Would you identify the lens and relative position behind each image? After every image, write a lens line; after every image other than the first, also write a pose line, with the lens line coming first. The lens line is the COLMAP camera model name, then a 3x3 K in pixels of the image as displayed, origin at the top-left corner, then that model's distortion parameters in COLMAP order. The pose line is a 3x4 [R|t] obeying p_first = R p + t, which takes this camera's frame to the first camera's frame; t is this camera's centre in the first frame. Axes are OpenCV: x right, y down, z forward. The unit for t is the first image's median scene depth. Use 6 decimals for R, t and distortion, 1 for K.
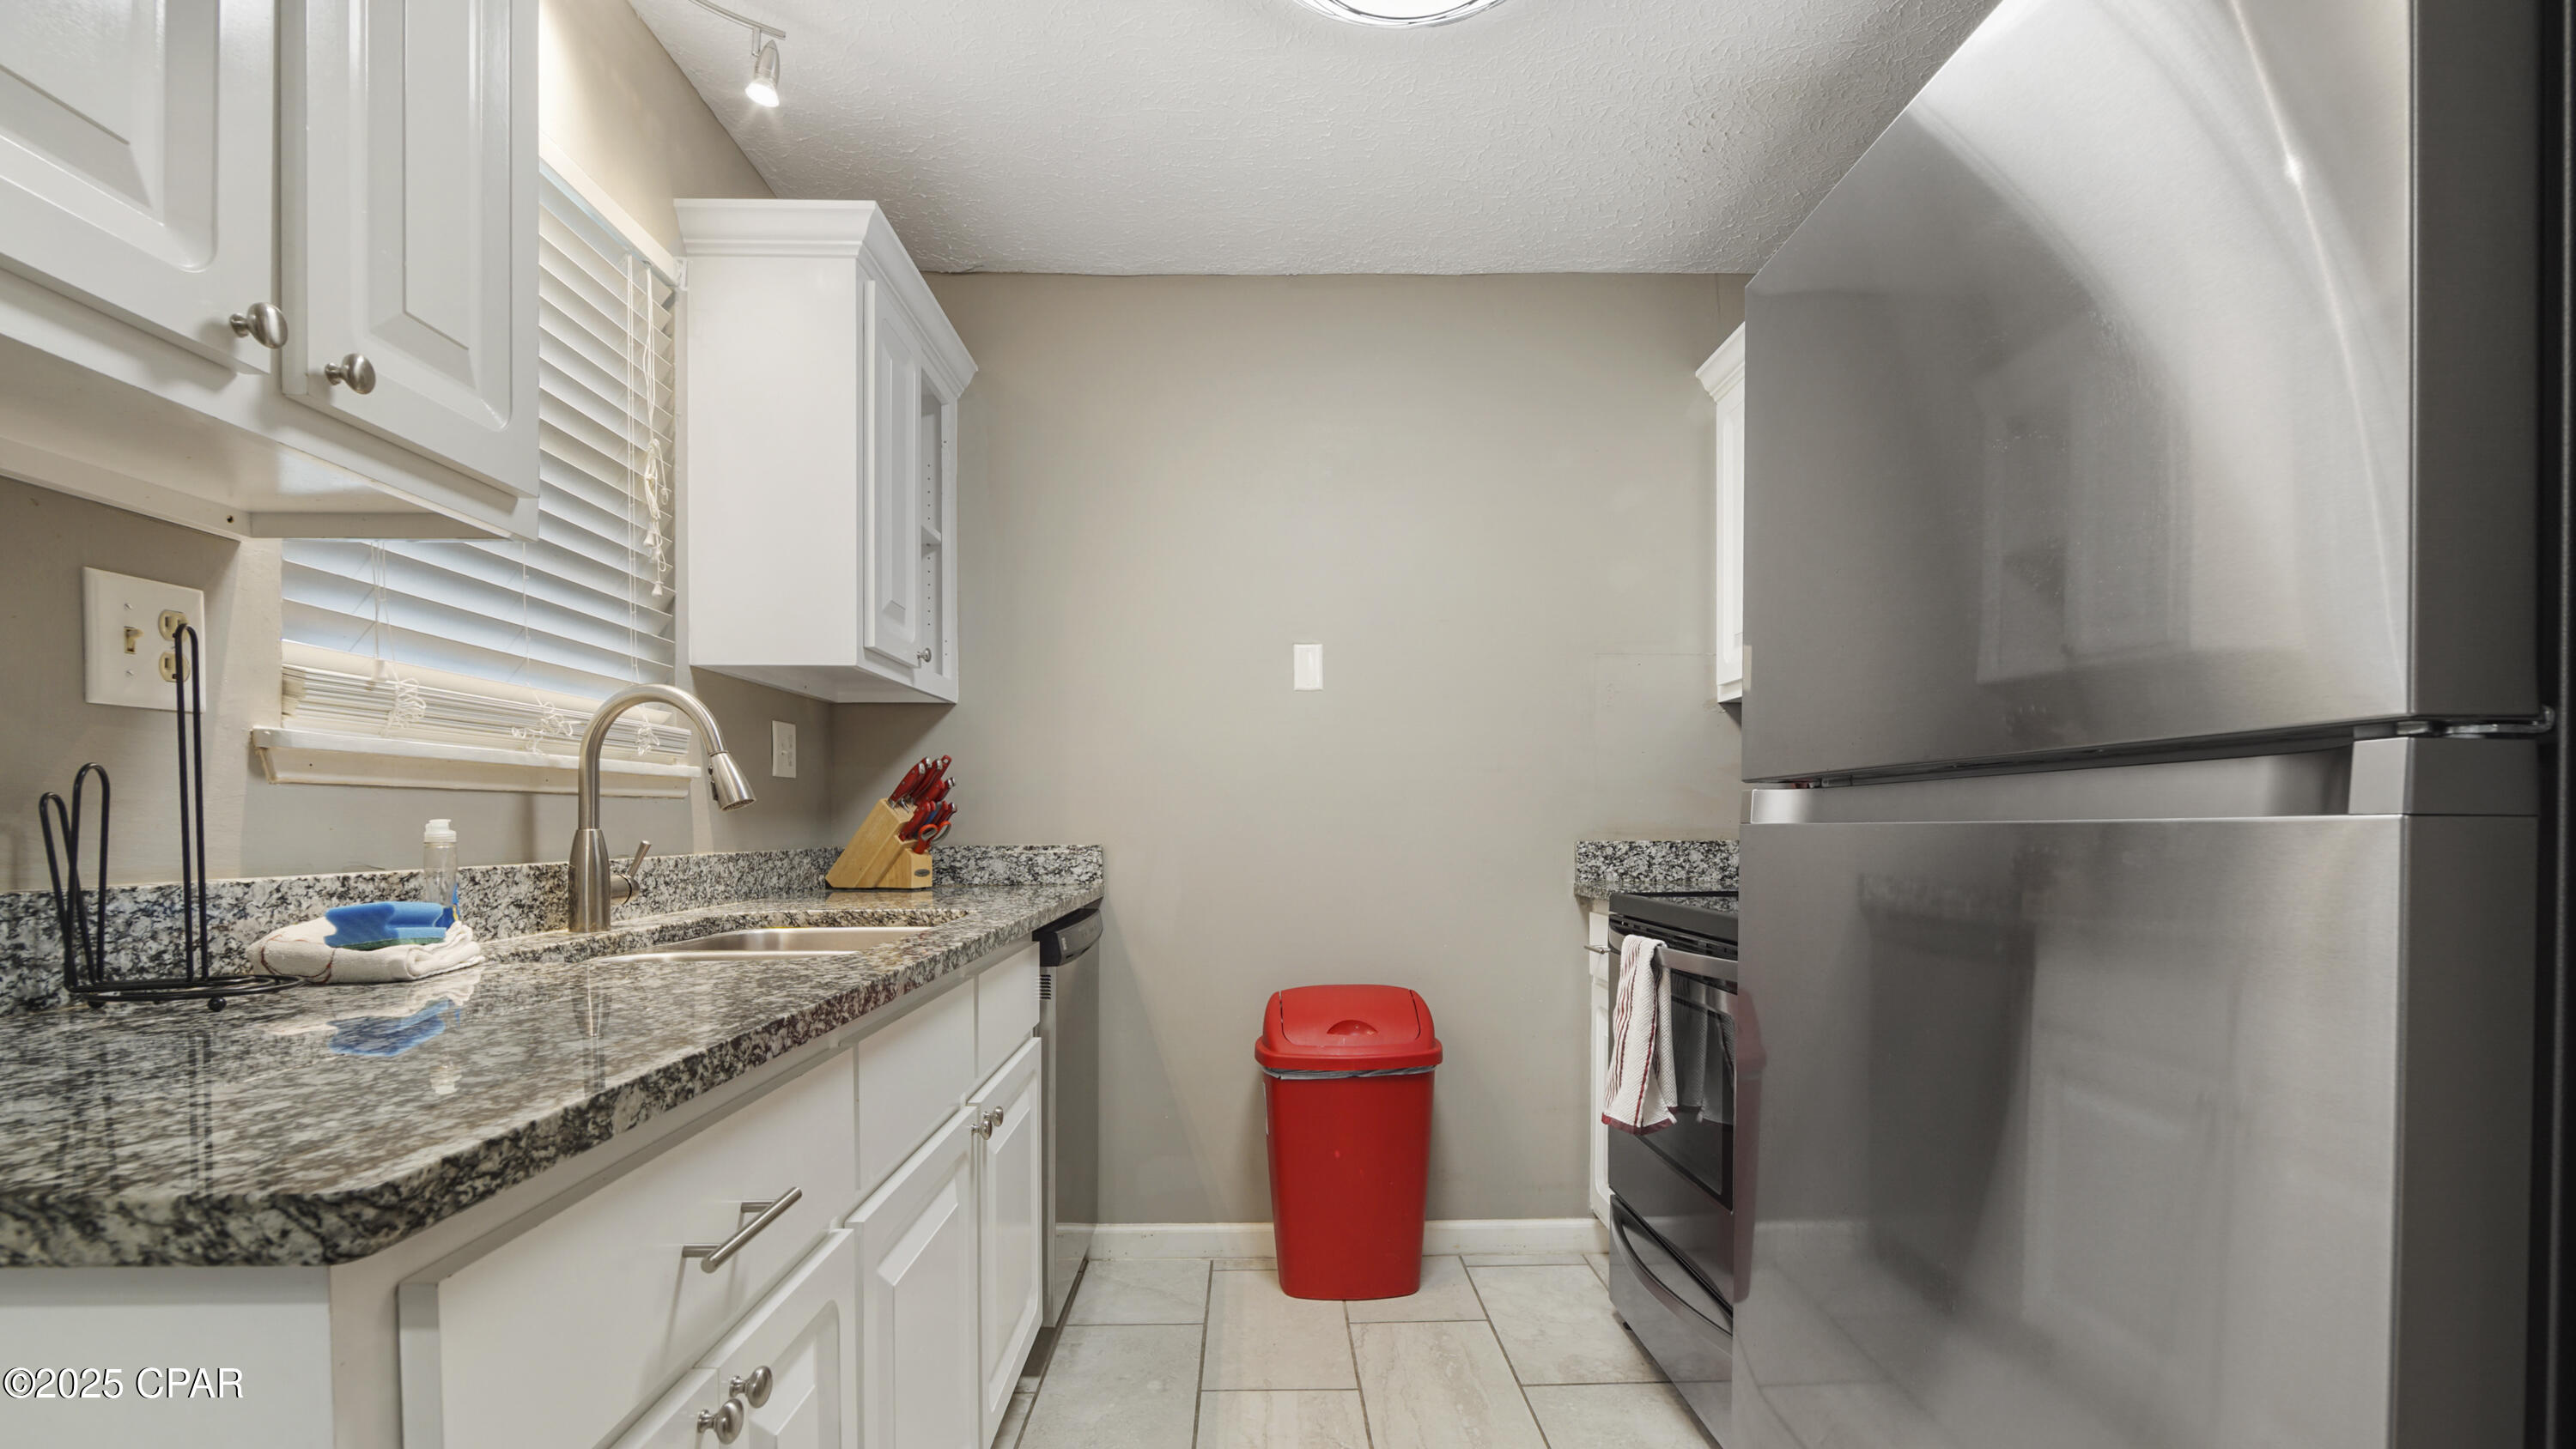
lens RADIAL K [[1201.0, 0, 1283.4], [0, 1201.0, 841.0], [0, 0, 1]] dist [-0.015614, -0.000478]
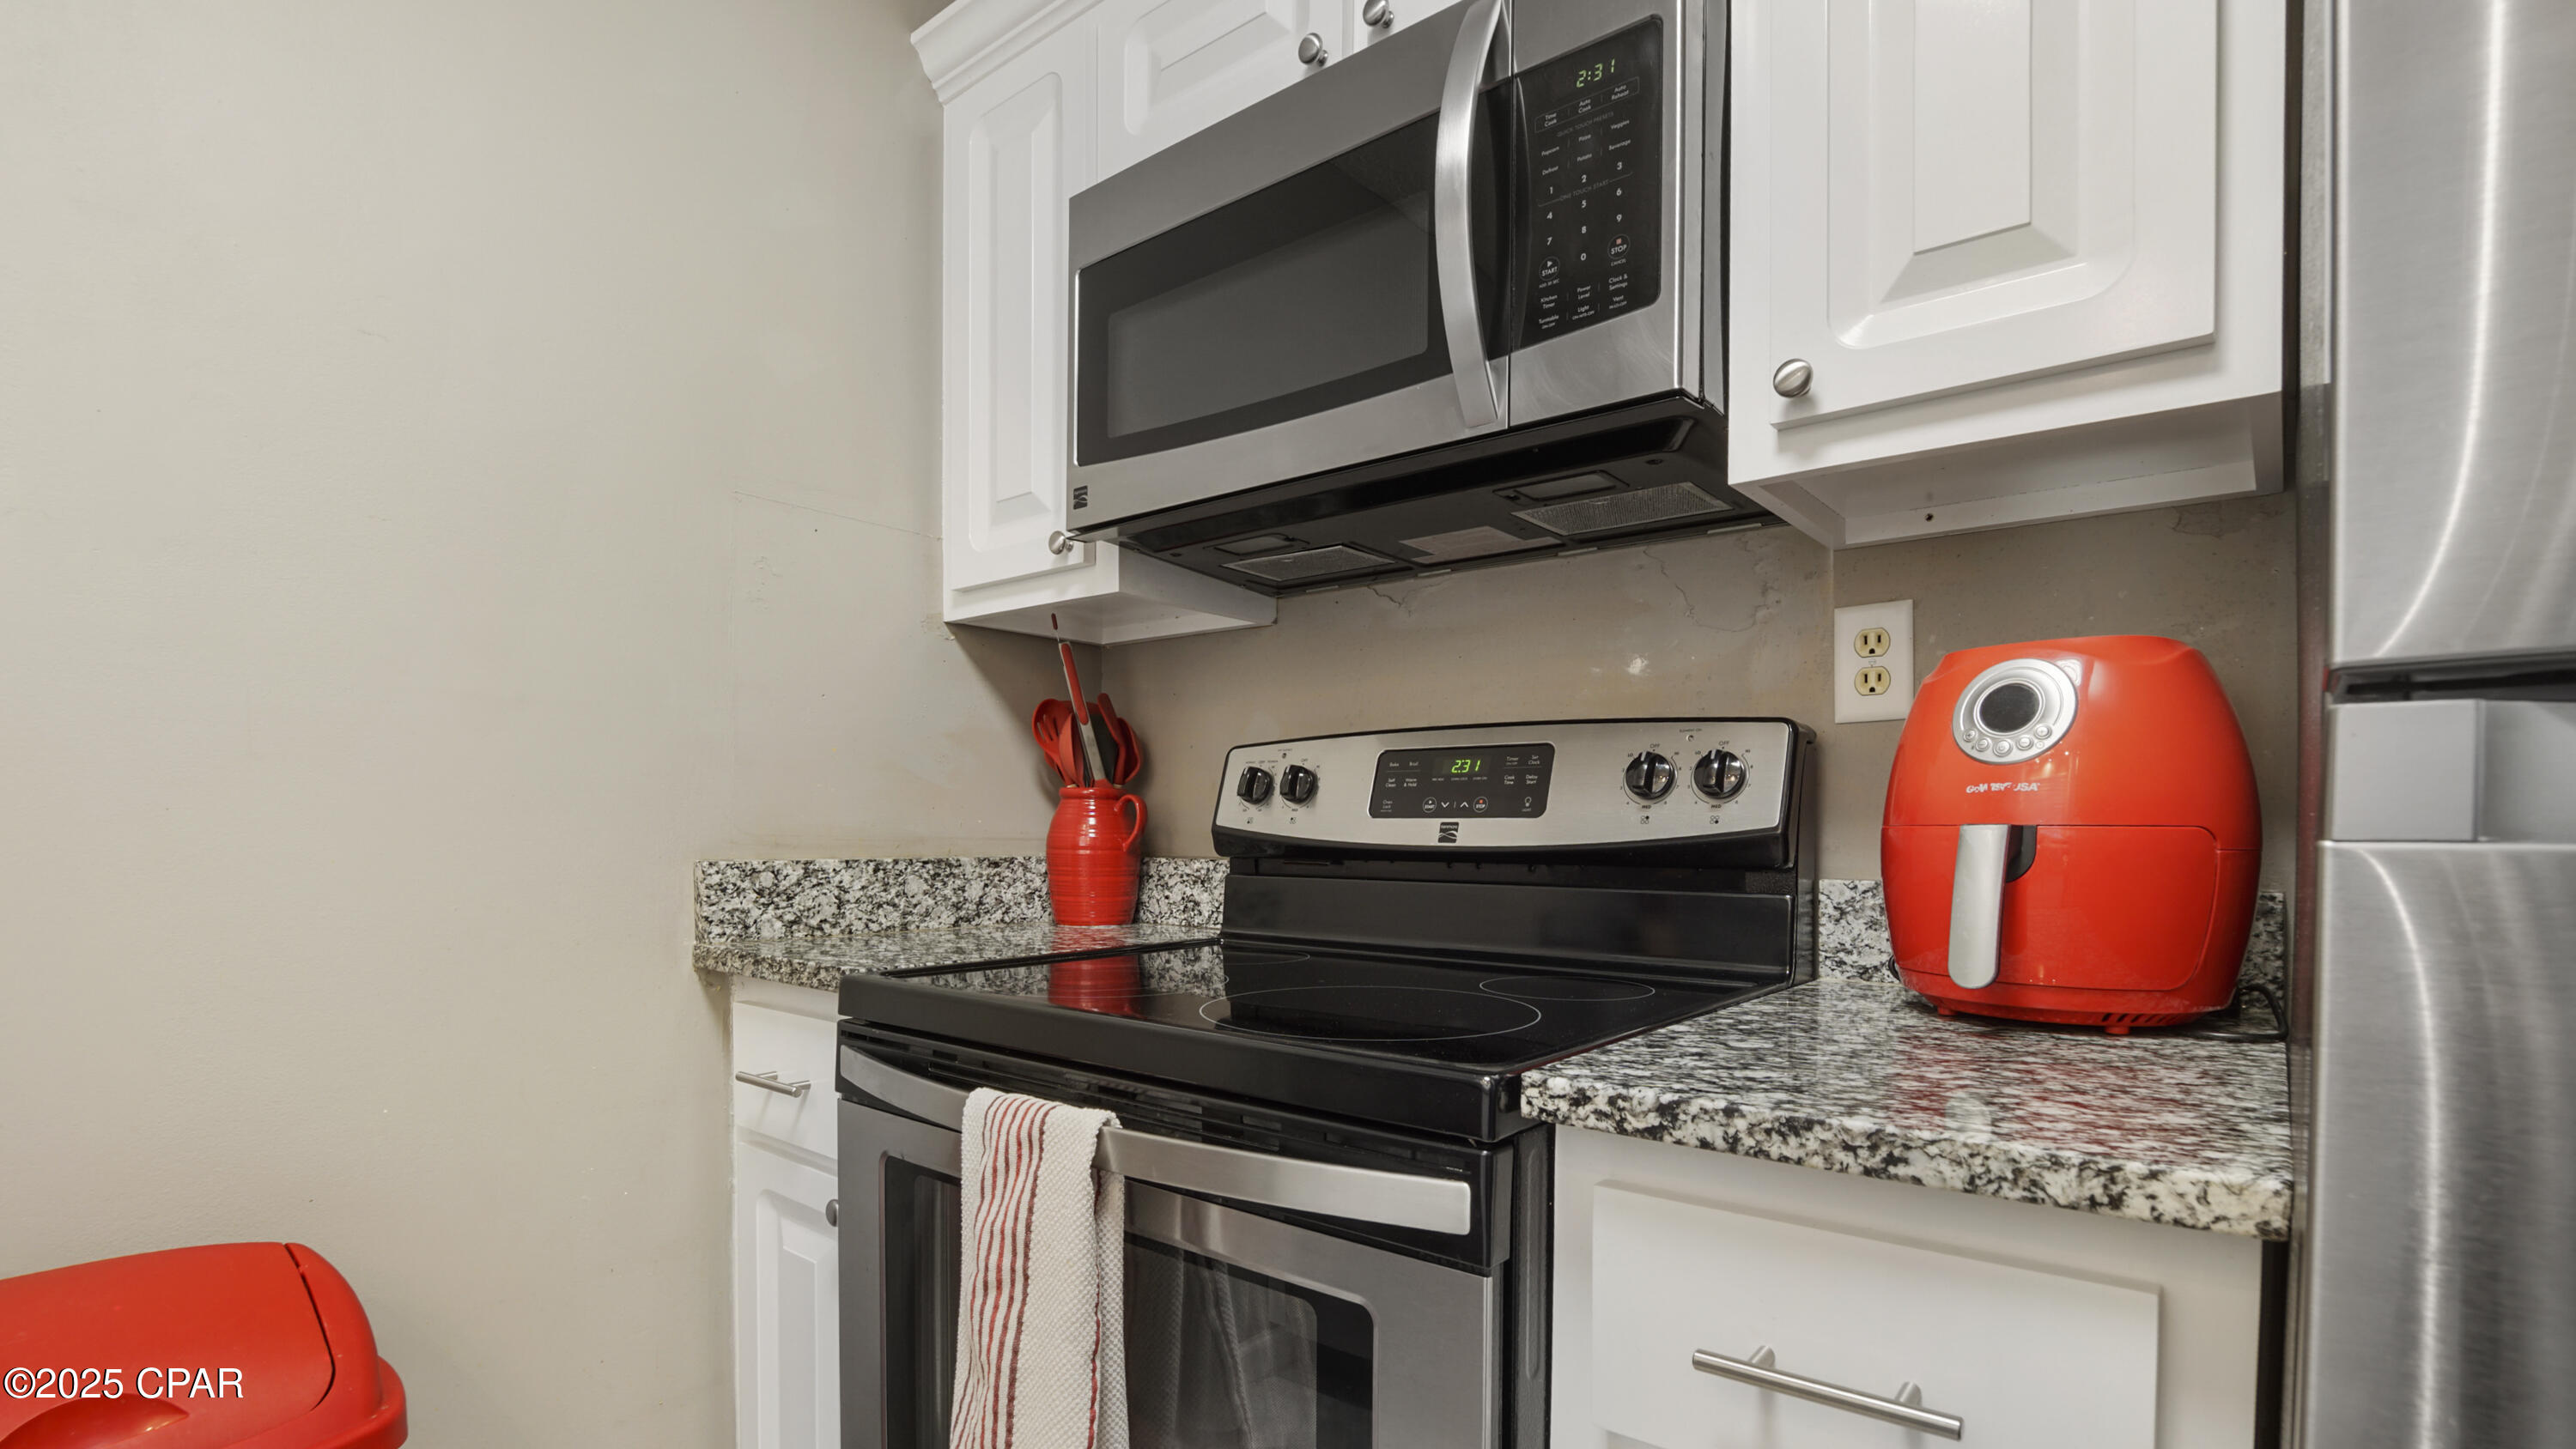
lens RADIAL K [[1201.0, 0, 1296.1], [0, 1201.0, 870.8], [0, 0, 1]] dist [-0.015614, -0.000478]
pose [[0.654366, -0.014556, 0.756038, 0.032001], [-0.003390, 0.999748, 0.022182, -0.007632], [-0.756170, -0.017078, 0.654152, 0.492278]]
